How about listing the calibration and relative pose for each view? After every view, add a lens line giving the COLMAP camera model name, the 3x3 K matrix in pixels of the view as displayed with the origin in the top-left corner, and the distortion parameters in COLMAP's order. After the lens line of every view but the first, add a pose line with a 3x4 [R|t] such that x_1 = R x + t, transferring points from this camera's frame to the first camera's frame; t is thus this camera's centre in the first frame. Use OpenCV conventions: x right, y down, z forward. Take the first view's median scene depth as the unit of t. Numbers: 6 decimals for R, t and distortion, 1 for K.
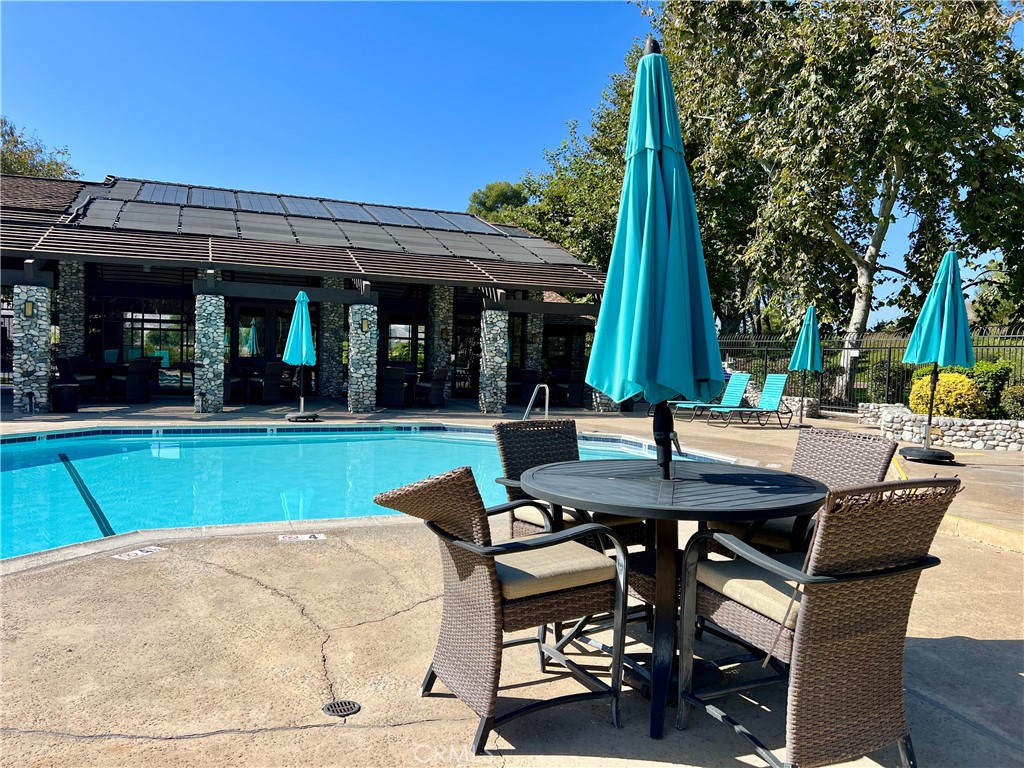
lens RADIAL K [[764.0, 0, 512.0], [0, 764.0, 384.0], [0, 0, 1]] dist [0.063136, -0.075787]
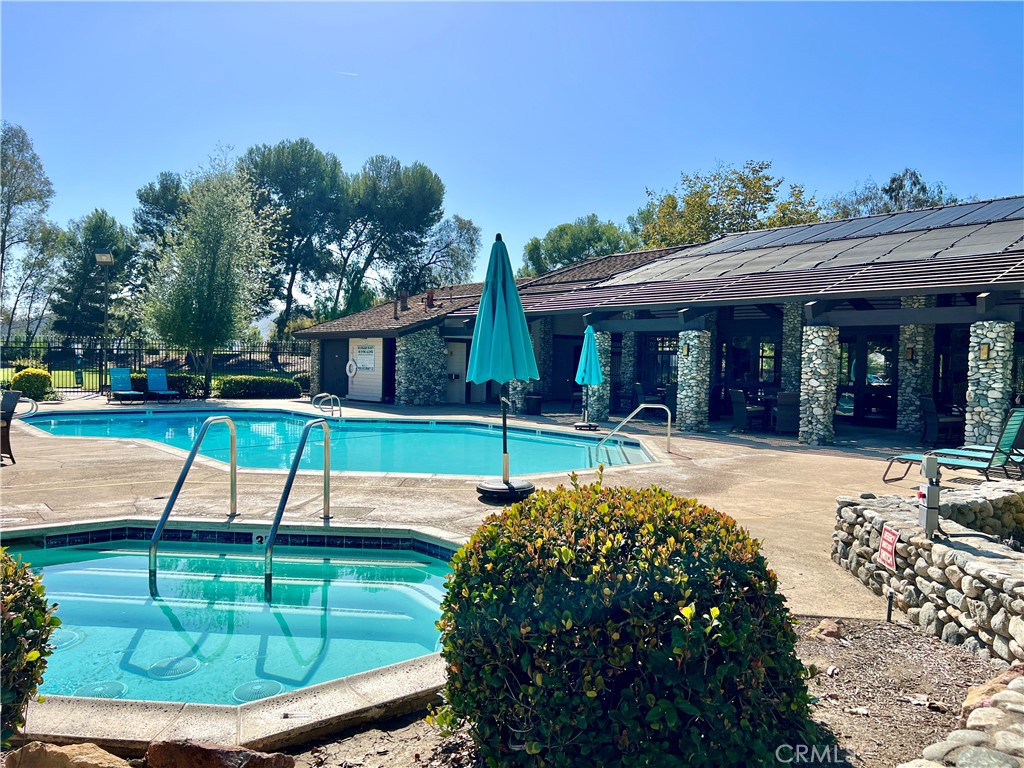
lens RADIAL K [[764.0, 0, 512.0], [0, 764.0, 384.0], [0, 0, 1]] dist [0.063136, -0.075787]
pose [[0.308465, 0.005198, -0.951222, 0.777195], [-0.045728, 0.998910, -0.009370, -0.007488], [0.950136, 0.046387, 0.308366, 0.447375]]
